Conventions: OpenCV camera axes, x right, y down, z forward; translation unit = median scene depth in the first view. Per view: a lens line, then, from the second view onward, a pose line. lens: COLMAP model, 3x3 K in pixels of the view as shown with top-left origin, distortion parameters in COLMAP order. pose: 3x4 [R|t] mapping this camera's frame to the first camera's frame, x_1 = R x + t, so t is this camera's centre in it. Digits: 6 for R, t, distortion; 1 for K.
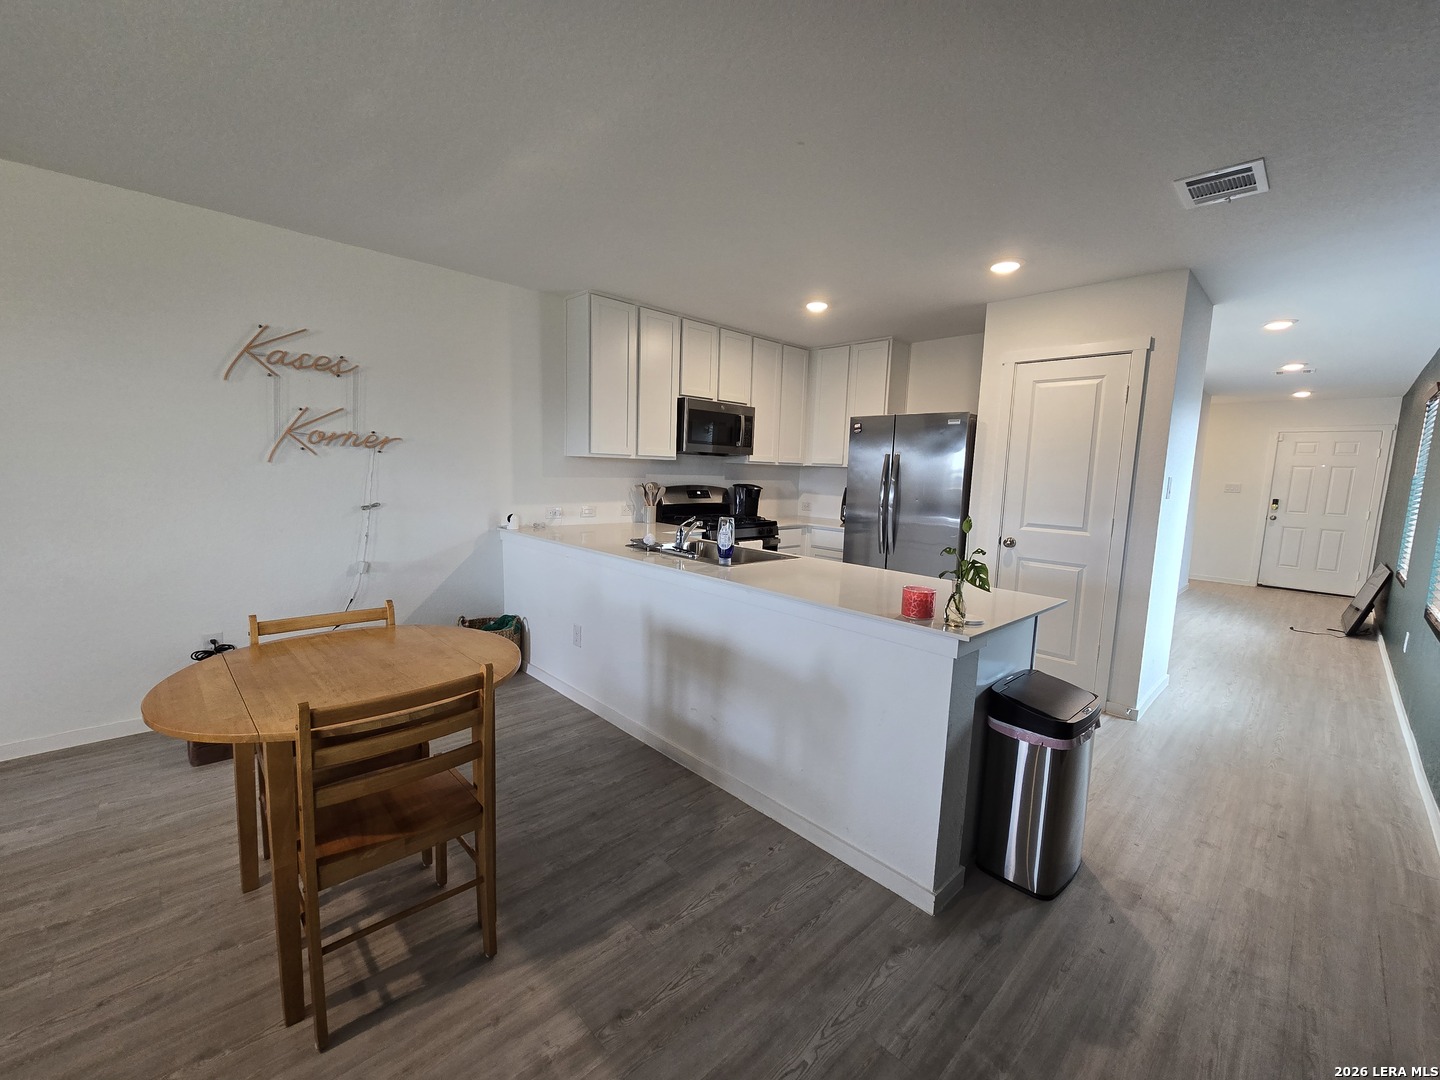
lens RADIAL K [[591.0, 0, 729.0], [0, 591.0, 540.6], [0, 0, 1]] dist [-0.006465, 0.002807]
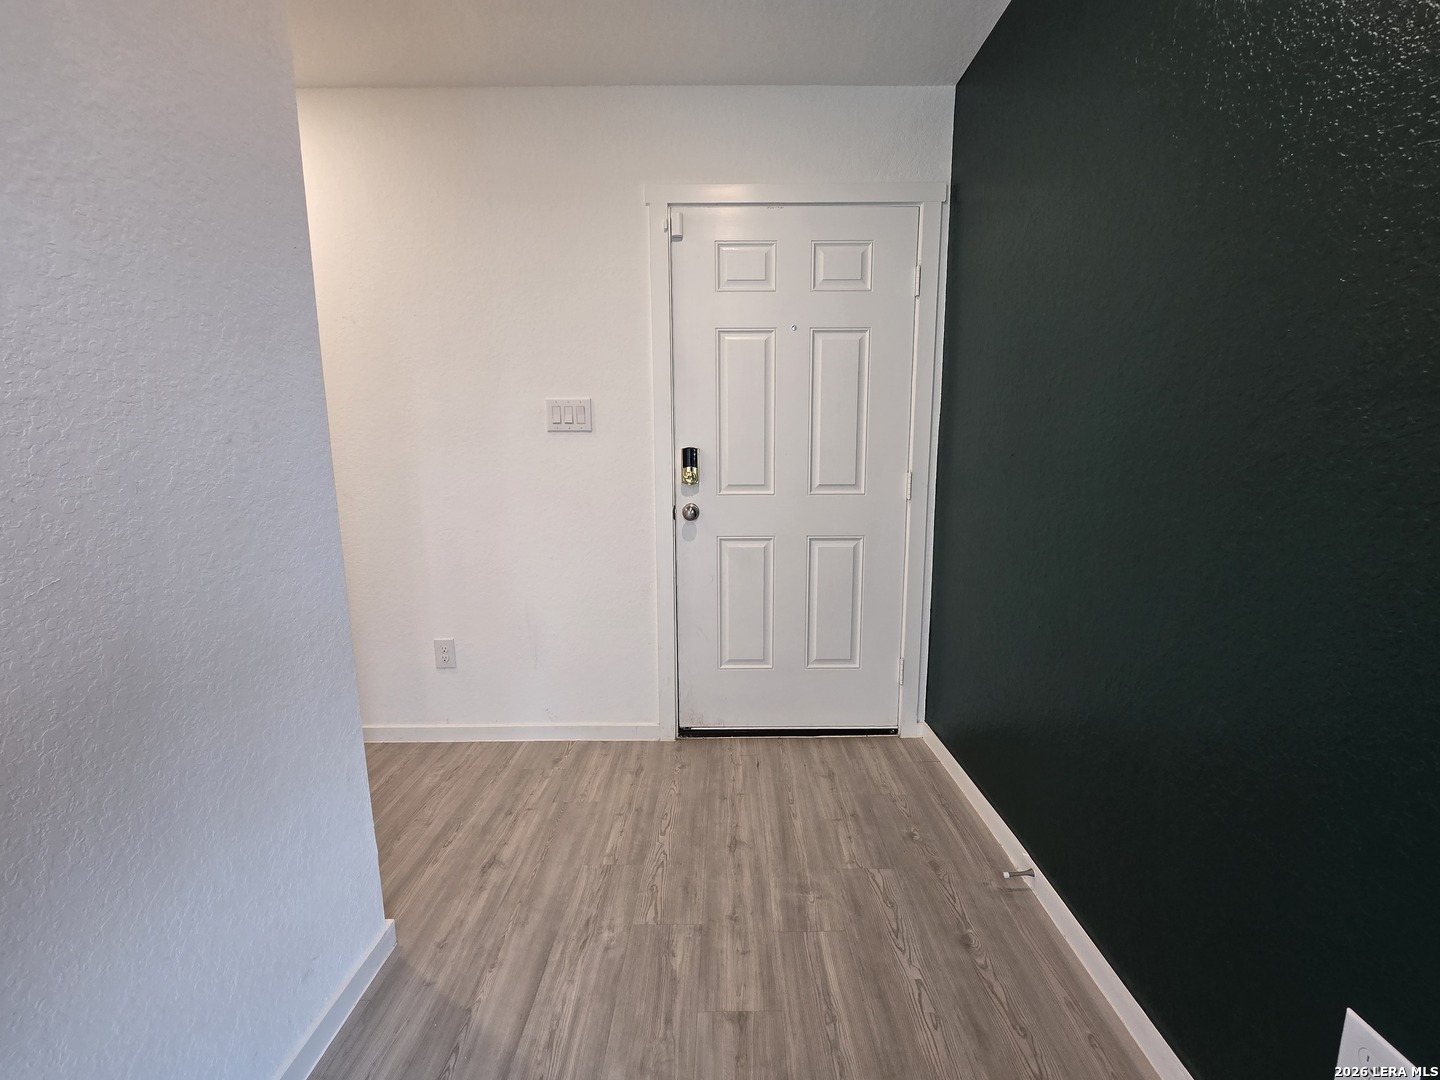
lens RADIAL K [[591.0, 0, 720.5], [0, 591.0, 539.6], [0, 0, 1]] dist [-0.006465, 0.002807]
pose [[0.696471, -0.146886, 0.702391, 1.586734], [0.116932, 0.988974, 0.090872, -0.110959], [-0.707994, 0.018842, 0.705967, 1.709979]]
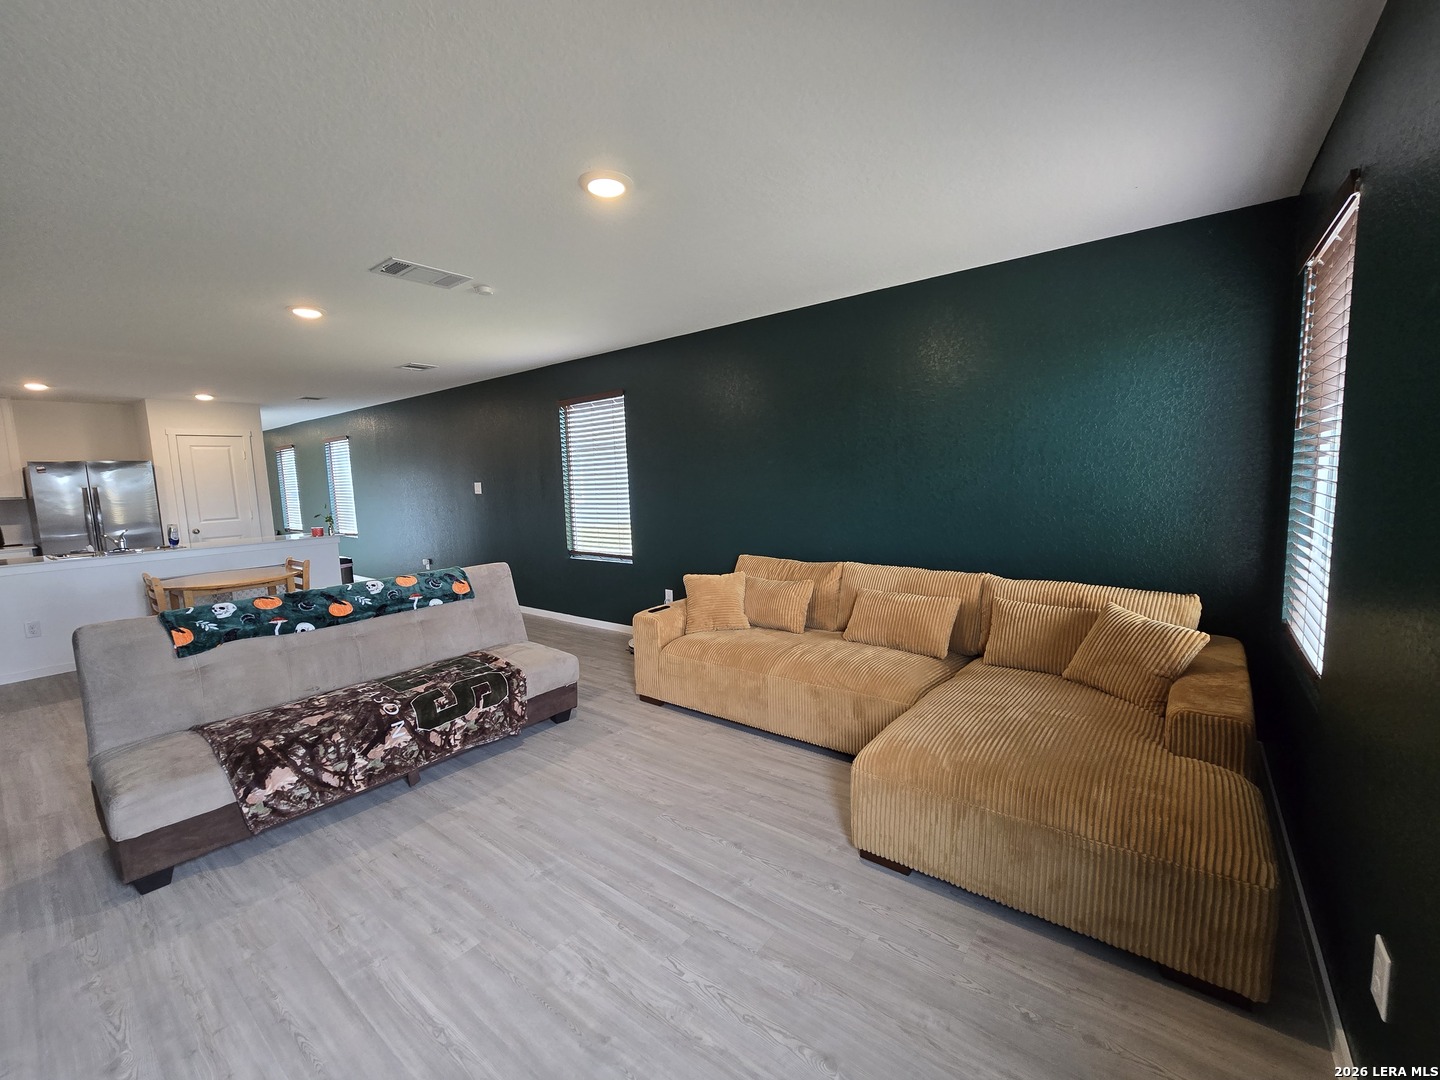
lens RADIAL K [[591.0, 0, 713.4], [0, 591.0, 538.7], [0, 0, 1]] dist [-0.006465, 0.002807]
pose [[-0.120113, -0.141092, 0.982683, -1.638324], [0.161538, 0.973880, 0.159573, -0.008695], [-0.979530, 0.177908, -0.094183, -0.431842]]
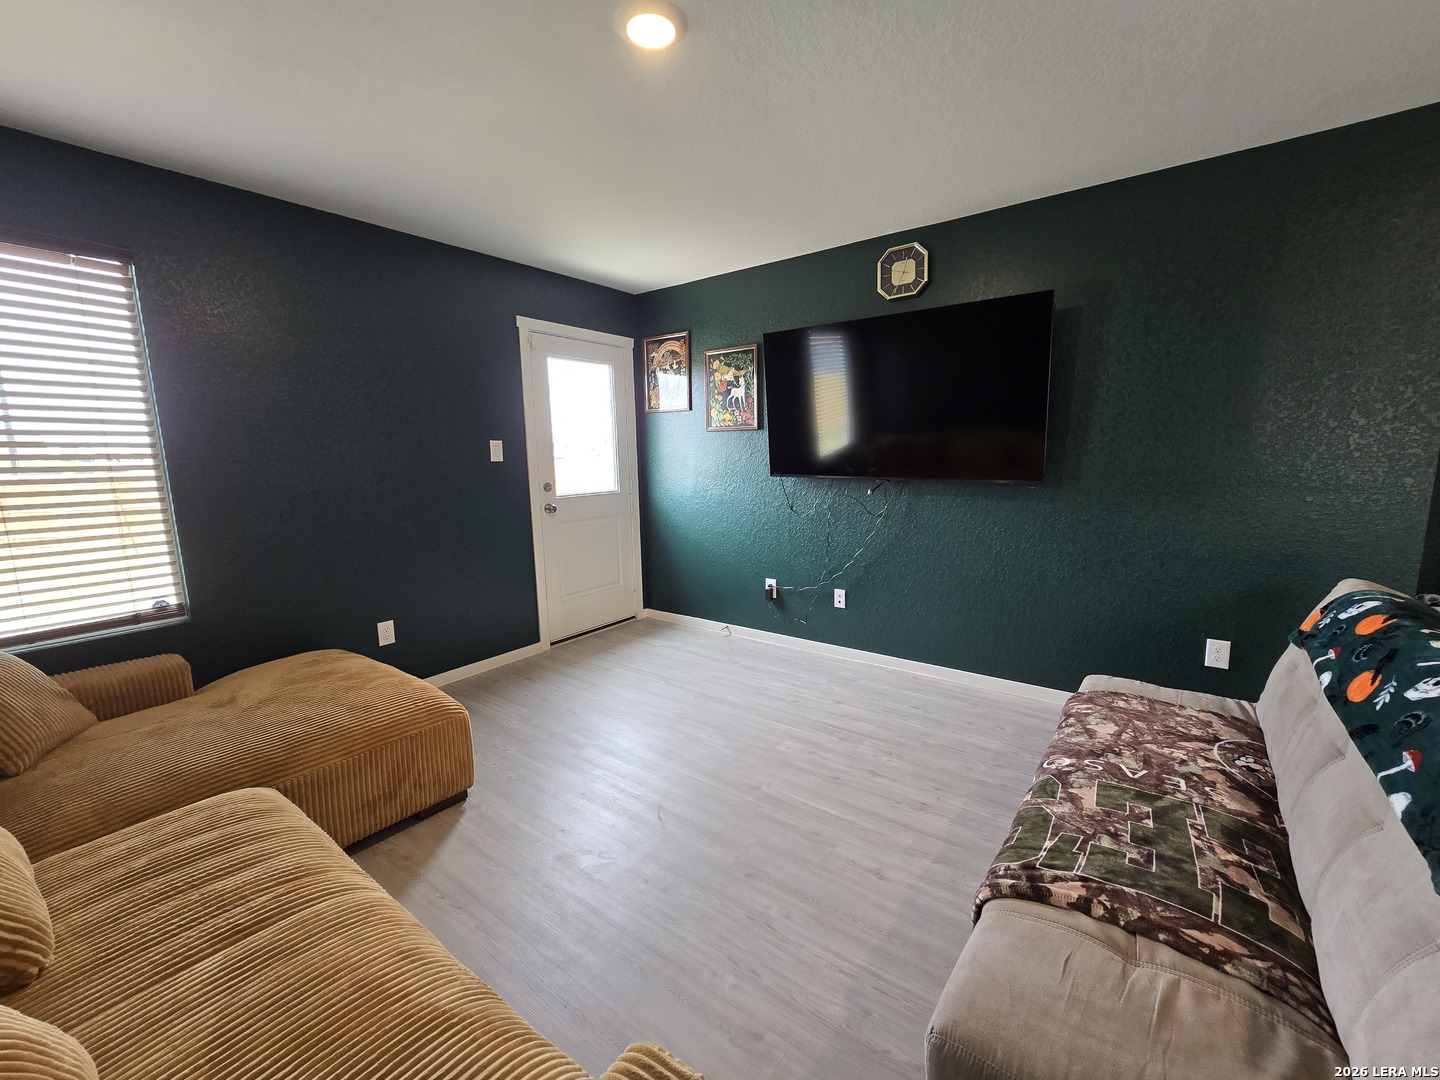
lens RADIAL K [[591.0, 0, 725.4], [0, 591.0, 539.3], [0, 0, 1]] dist [-0.006465, 0.002807]
pose [[0.156782, 0.117824, -0.980580, -0.533737], [-0.104275, 0.989284, 0.102197, 0.046968], [0.982113, 0.086227, 0.167388, -0.430355]]
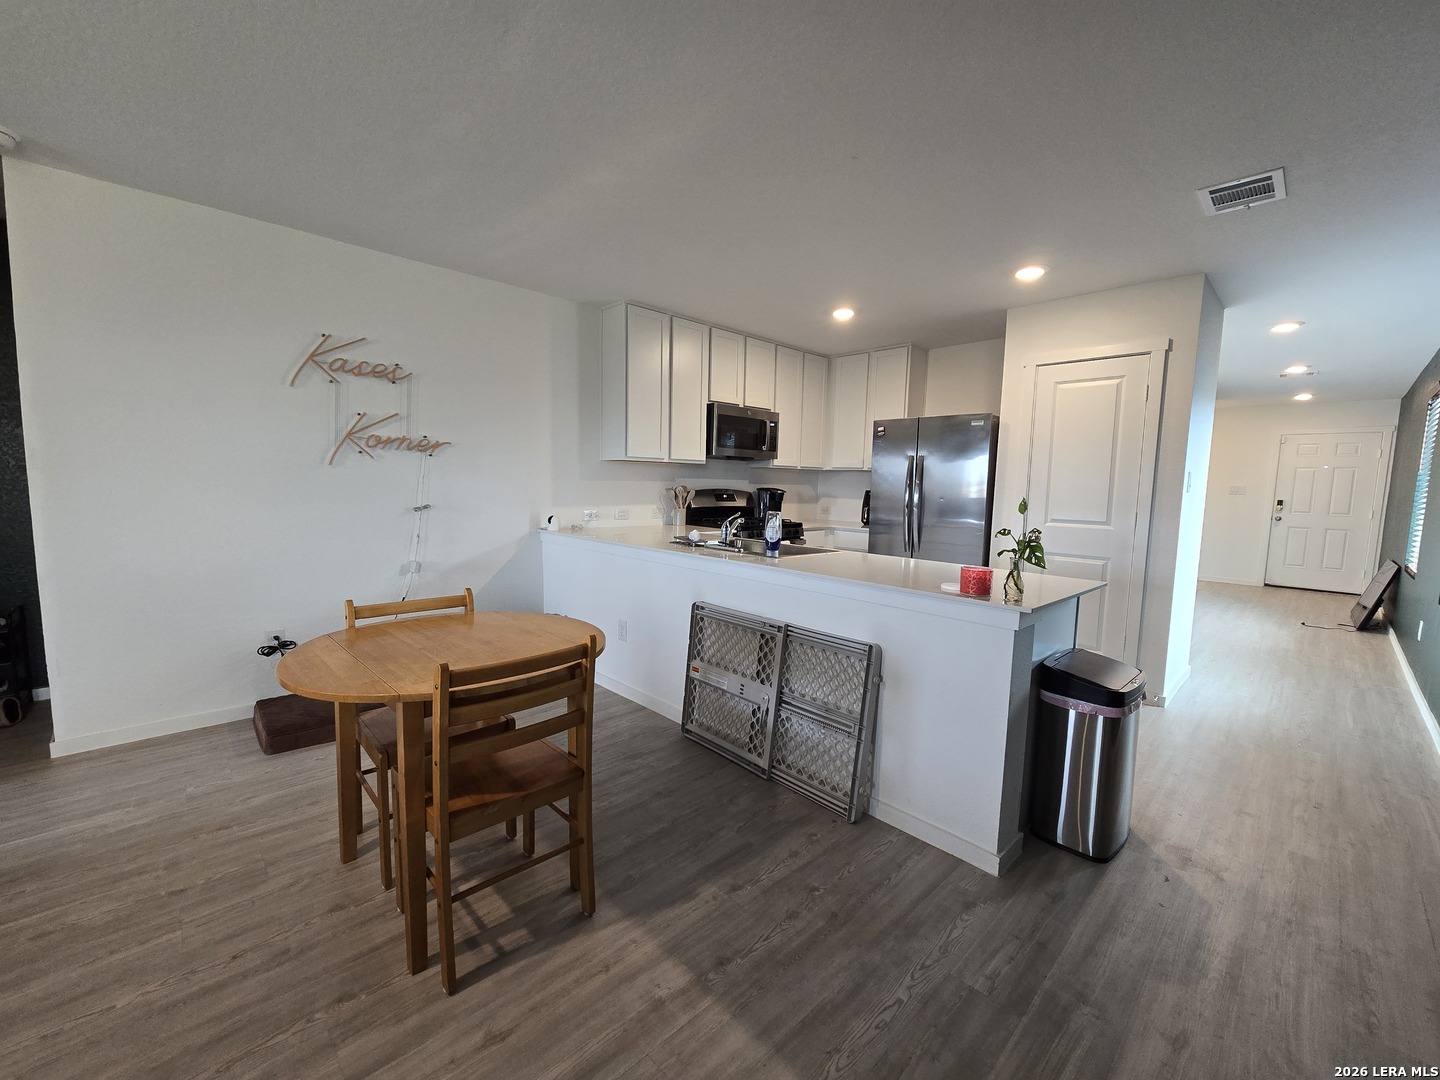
lens RADIAL K [[591.0, 0, 728.5], [0, 591.0, 540.3], [0, 0, 1]] dist [-0.006465, 0.002807]
pose [[0.999935, -0.010969, 0.002960, -0.068306], [0.011036, 0.999667, -0.023336, 0.027402], [-0.002703, 0.023367, 0.999723, -0.034914]]
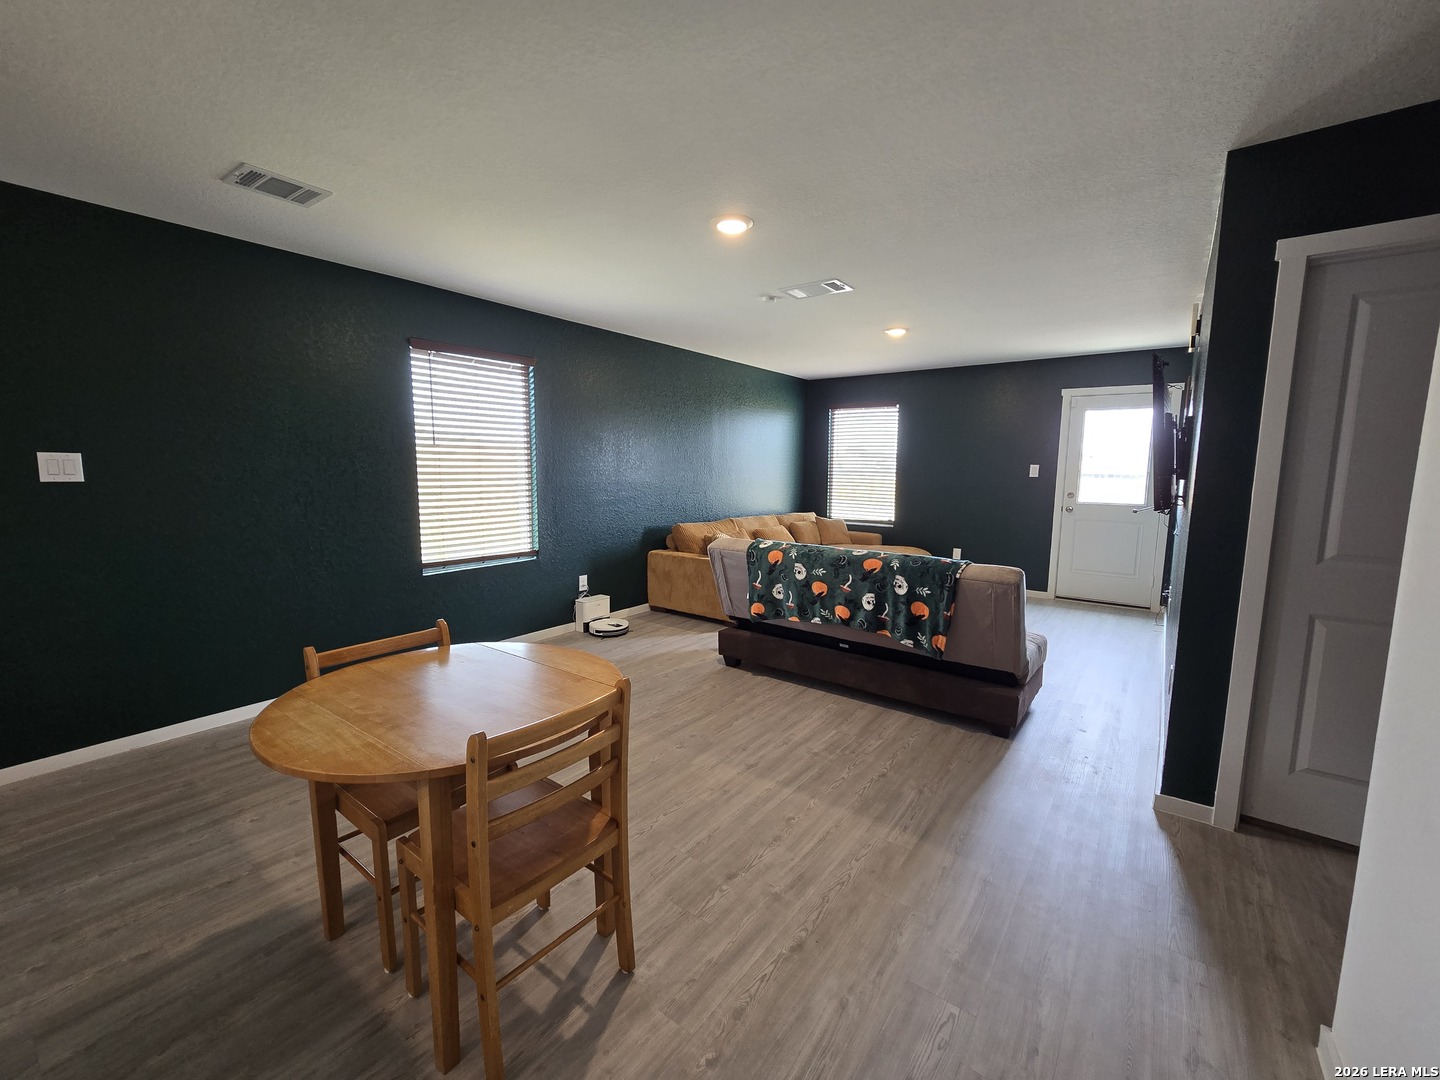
lens RADIAL K [[591.0, 0, 726.9], [0, 591.0, 539.8], [0, 0, 1]] dist [-0.006465, 0.002807]
pose [[-0.986876, -0.019424, -0.160310, -0.435994], [-0.058915, 0.967620, 0.245441, -0.135354], [0.150352, 0.251665, -0.956064, 0.920963]]
